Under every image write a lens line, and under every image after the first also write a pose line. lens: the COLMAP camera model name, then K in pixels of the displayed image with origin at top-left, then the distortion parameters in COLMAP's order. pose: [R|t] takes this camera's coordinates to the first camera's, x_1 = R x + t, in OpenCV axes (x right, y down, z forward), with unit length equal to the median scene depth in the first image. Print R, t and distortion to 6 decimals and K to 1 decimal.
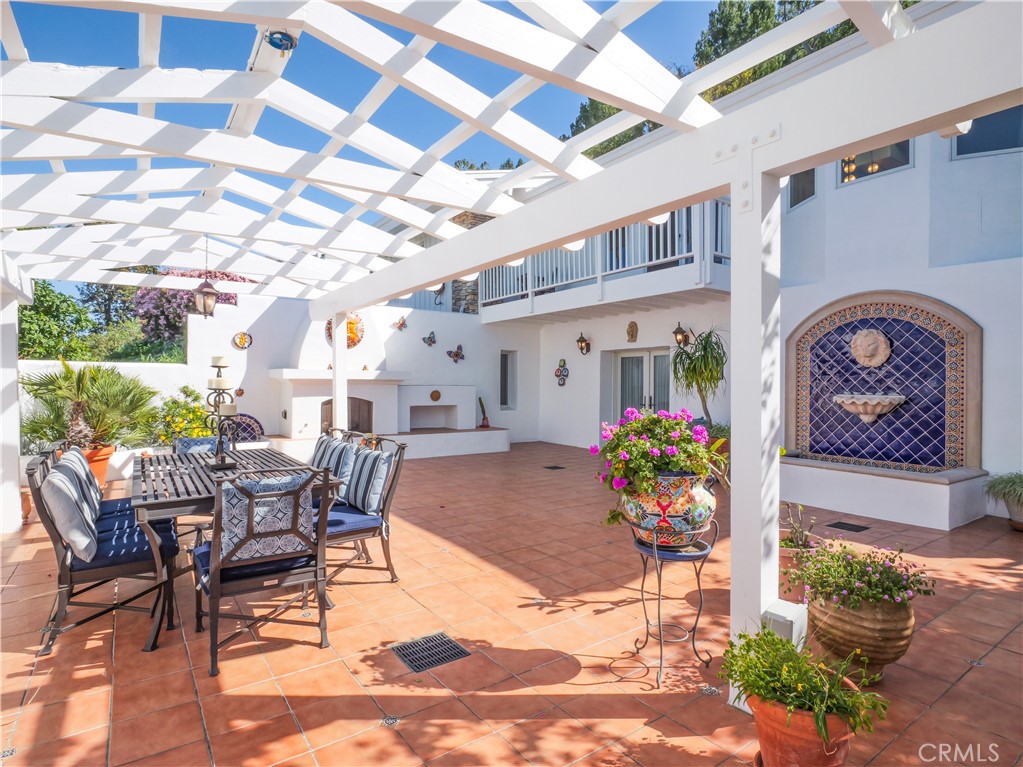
lens RADIAL K [[533.6, 0, 515.7], [0, 533.6, 346.1], [0, 0, 1]] dist [-0.000886, -0.000492]
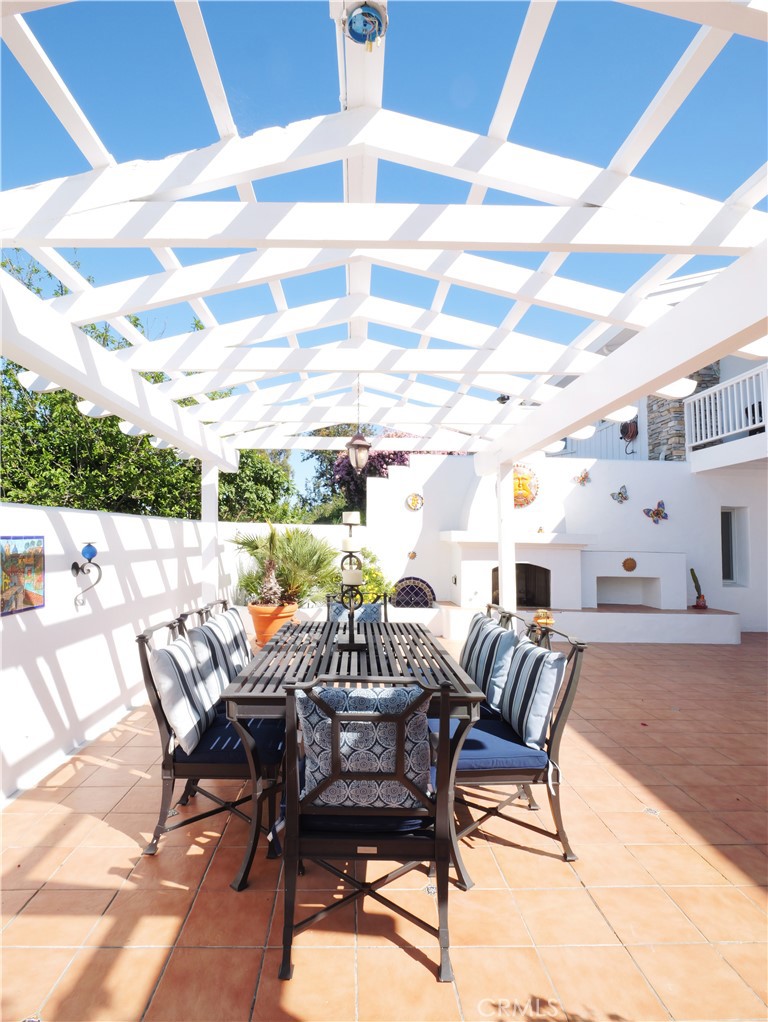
lens RADIAL K [[546.6, 0, 384.0], [0, 546.6, 511.0], [0, 0, 1]] dist [-0.022608, 0.000641]
pose [[0.842408, -0.020015, -0.538468, -0.041681], [0.020980, 0.999770, -0.004340, 0.017911], [0.538432, -0.007641, 0.842635, 0.246170]]
